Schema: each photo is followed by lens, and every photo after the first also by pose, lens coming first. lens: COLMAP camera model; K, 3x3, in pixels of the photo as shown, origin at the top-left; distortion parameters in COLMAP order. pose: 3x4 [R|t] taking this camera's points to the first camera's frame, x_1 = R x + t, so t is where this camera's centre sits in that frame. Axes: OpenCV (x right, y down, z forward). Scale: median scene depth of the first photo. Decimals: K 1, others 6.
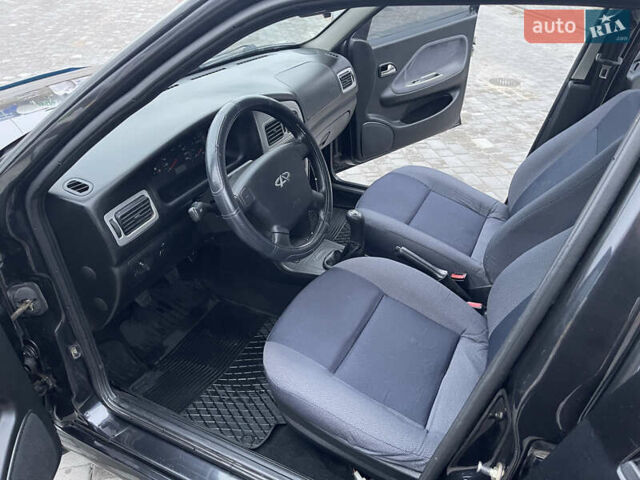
lens RADIAL K [[479.4, 0, 321.2], [0, 479.4, 236.6], [0, 0, 1]] dist [0.080764, -0.103984]
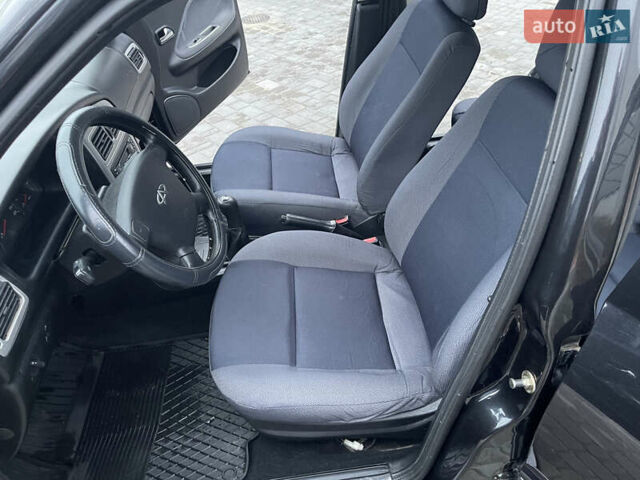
lens RADIAL K [[479.4, 0, 317.0], [0, 479.4, 238.5], [0, 0, 1]] dist [0.080764, -0.103984]
pose [[0.851295, -0.391122, 0.349744, -0.118495], [0.355824, 0.920227, 0.163006, -0.060367], [-0.385599, -0.014319, 0.922555, 0.074021]]
